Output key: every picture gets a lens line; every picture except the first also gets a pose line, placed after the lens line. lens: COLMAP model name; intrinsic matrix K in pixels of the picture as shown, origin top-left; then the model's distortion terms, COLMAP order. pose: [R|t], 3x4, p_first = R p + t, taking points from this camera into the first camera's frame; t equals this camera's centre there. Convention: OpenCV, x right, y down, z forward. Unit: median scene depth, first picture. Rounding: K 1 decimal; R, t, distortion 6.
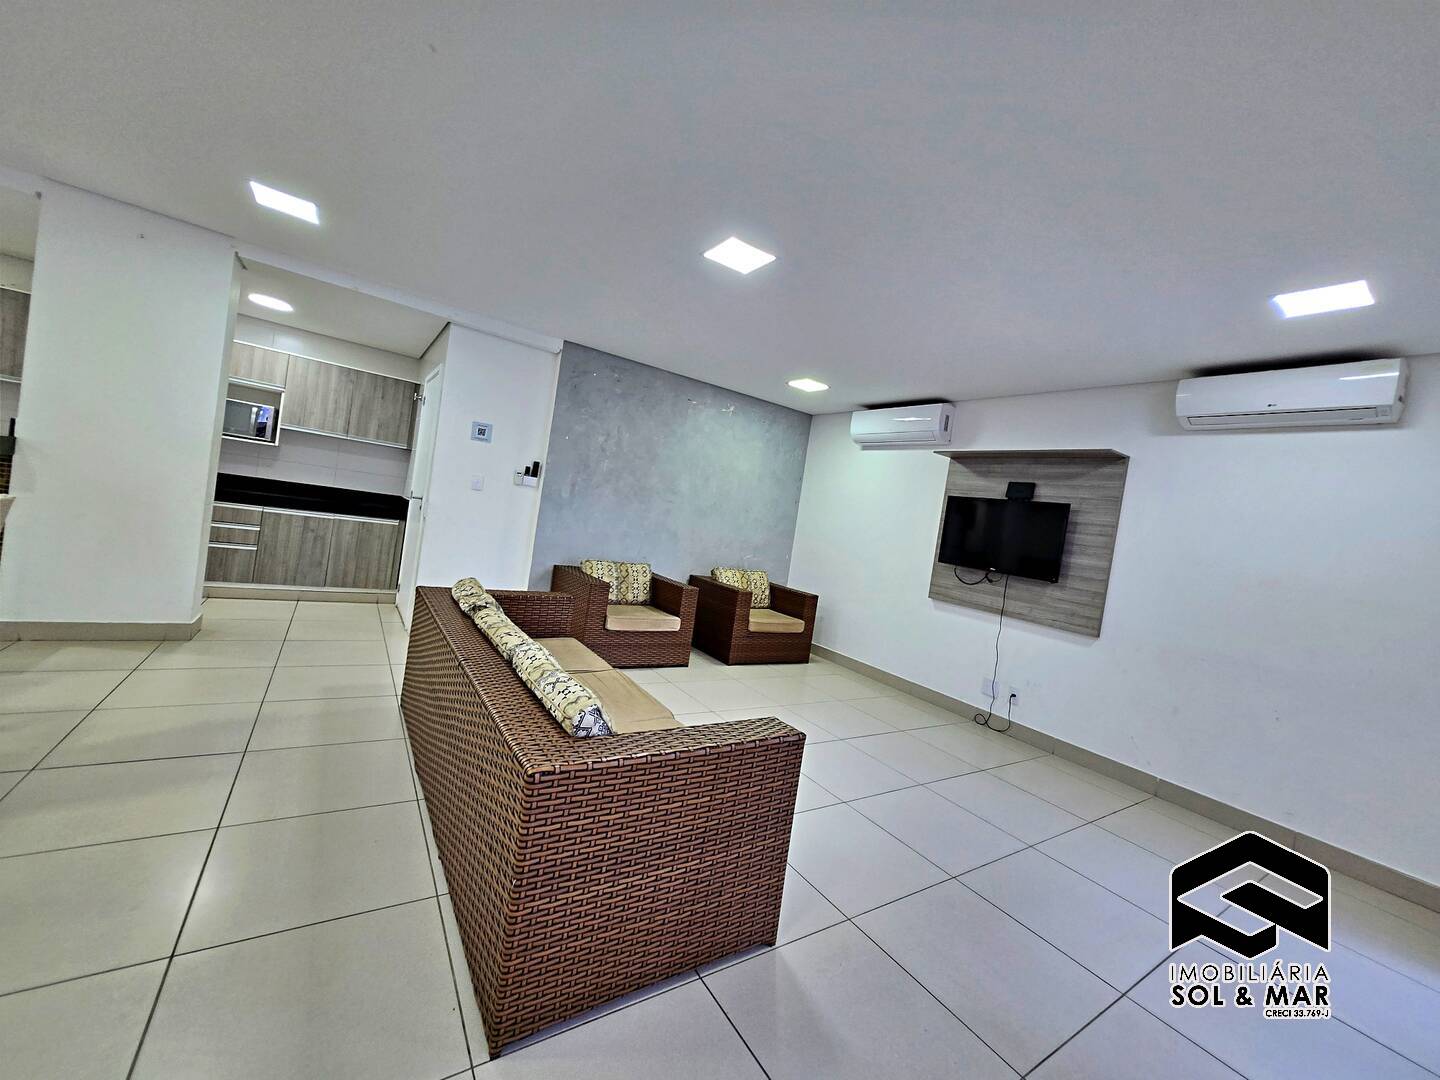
lens RADIAL K [[561.0, 0, 723.2], [0, 561.0, 533.1], [0, 0, 1]] dist [0.003908, -0.002127]
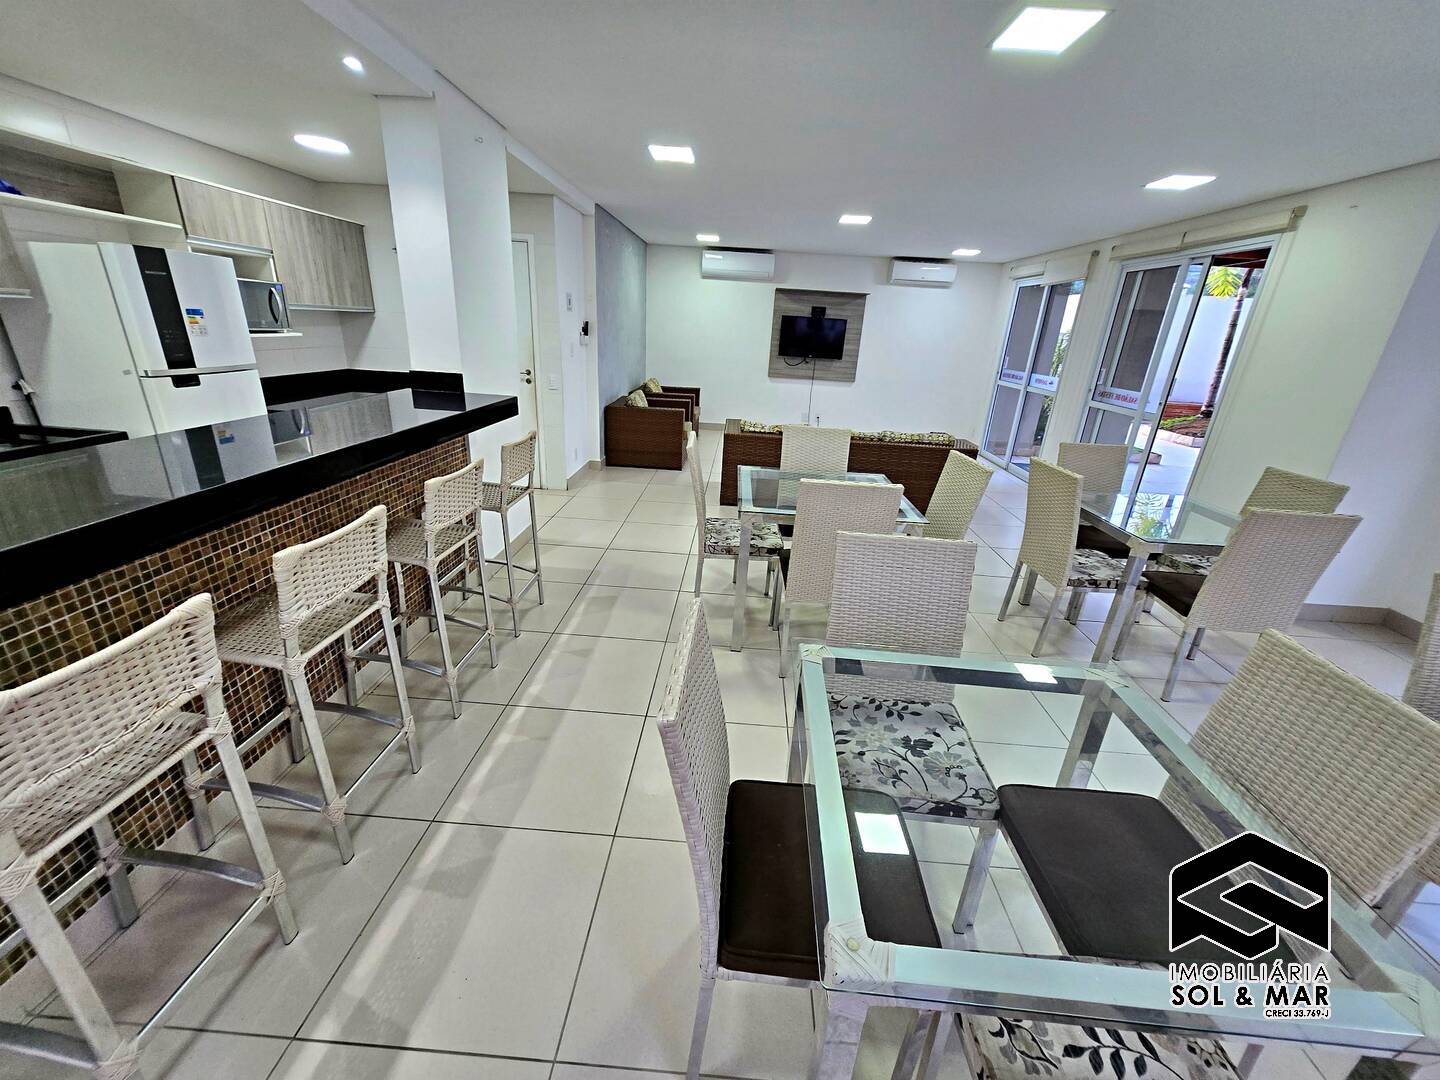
lens RADIAL K [[561.0, 0, 723.2], [0, 561.0, 533.1], [0, 0, 1]] dist [0.003908, -0.002127]
pose [[0.592398, -0.385616, 0.707365, -1.431624], [0.055882, 0.895563, 0.441411, -0.286891], [-0.803705, -0.221962, 0.552079, 0.039995]]
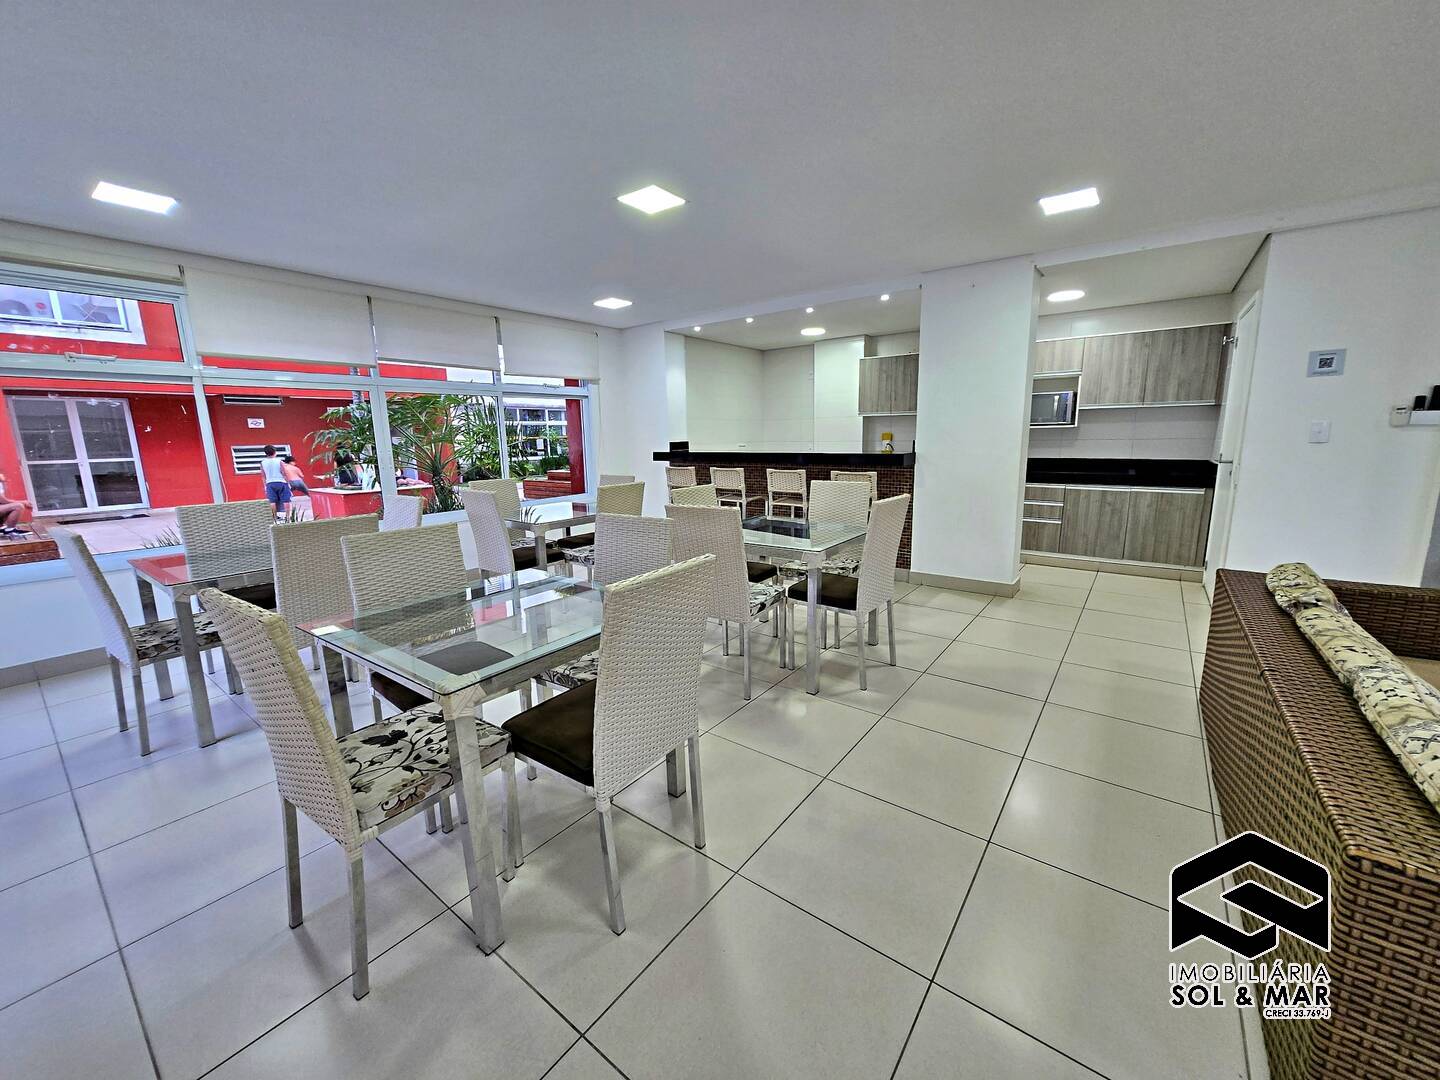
lens RADIAL K [[561.0, 0, 723.2], [0, 561.0, 533.1], [0, 0, 1]] dist [0.003908, -0.002127]
pose [[0.322045, 0.011181, -0.946658, 0.014592], [0.039400, 0.998906, 0.025202, -0.006687], [0.945904, -0.045415, 0.321252, 0.004884]]
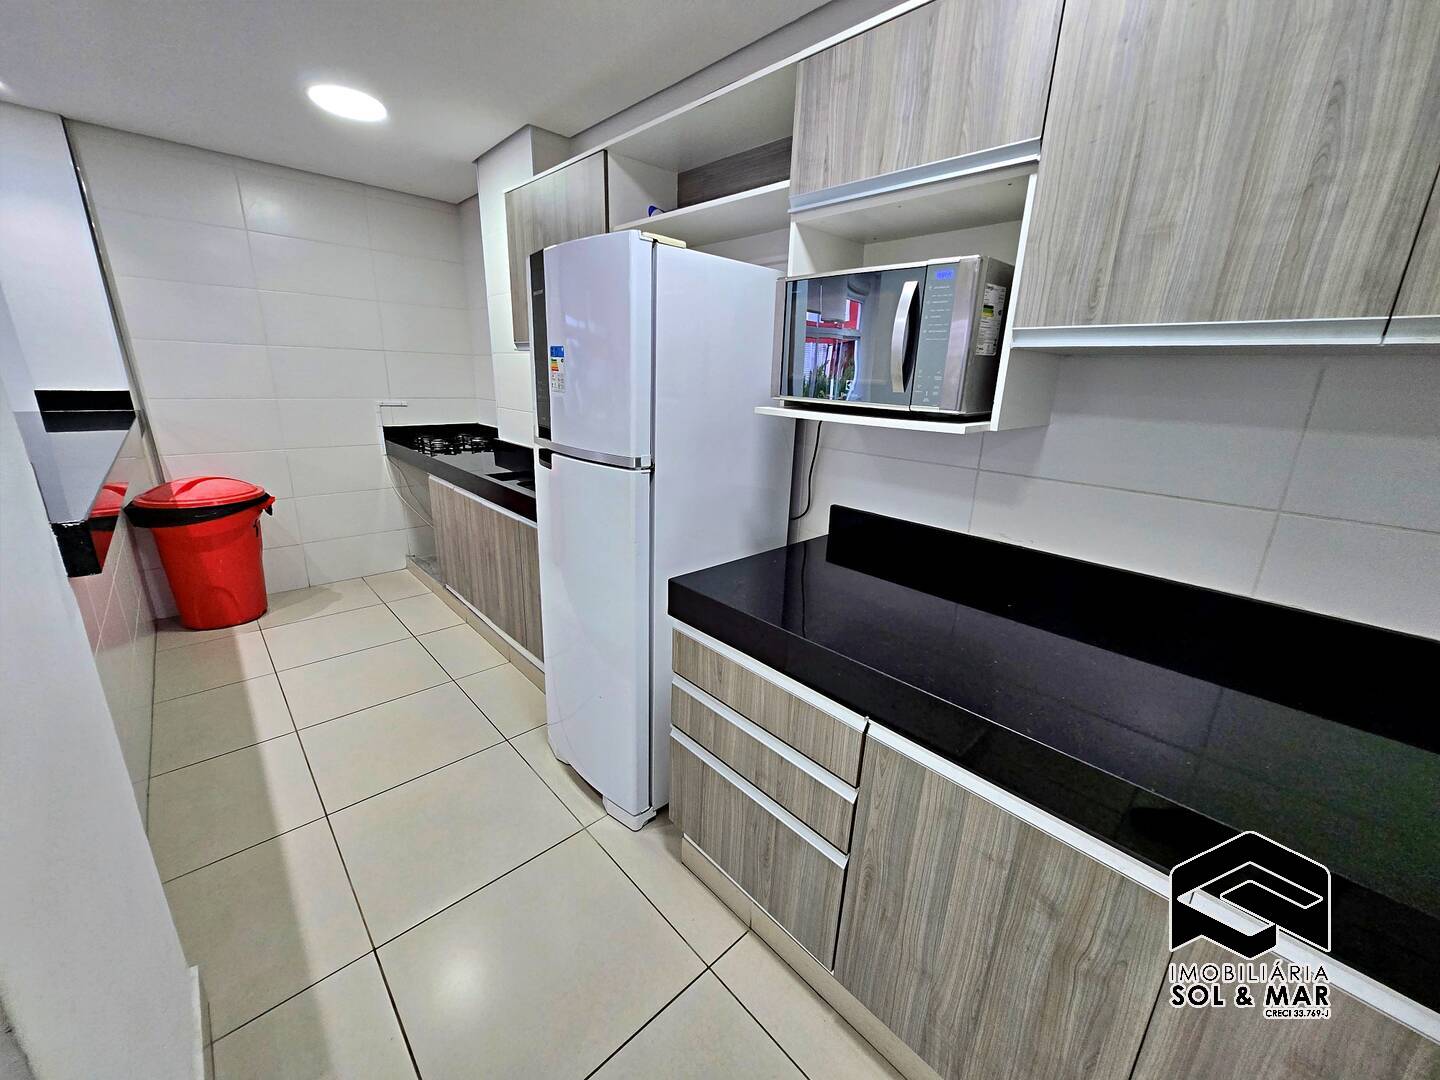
lens RADIAL K [[561.0, 0, 723.2], [0, 561.0, 533.1], [0, 0, 1]] dist [0.003908, -0.002127]
pose [[0.174387, 0.128046, -0.976316, -0.763255], [-0.036153, 0.991673, 0.123602, -0.181921], [0.984013, 0.013742, 0.177564, 1.116739]]
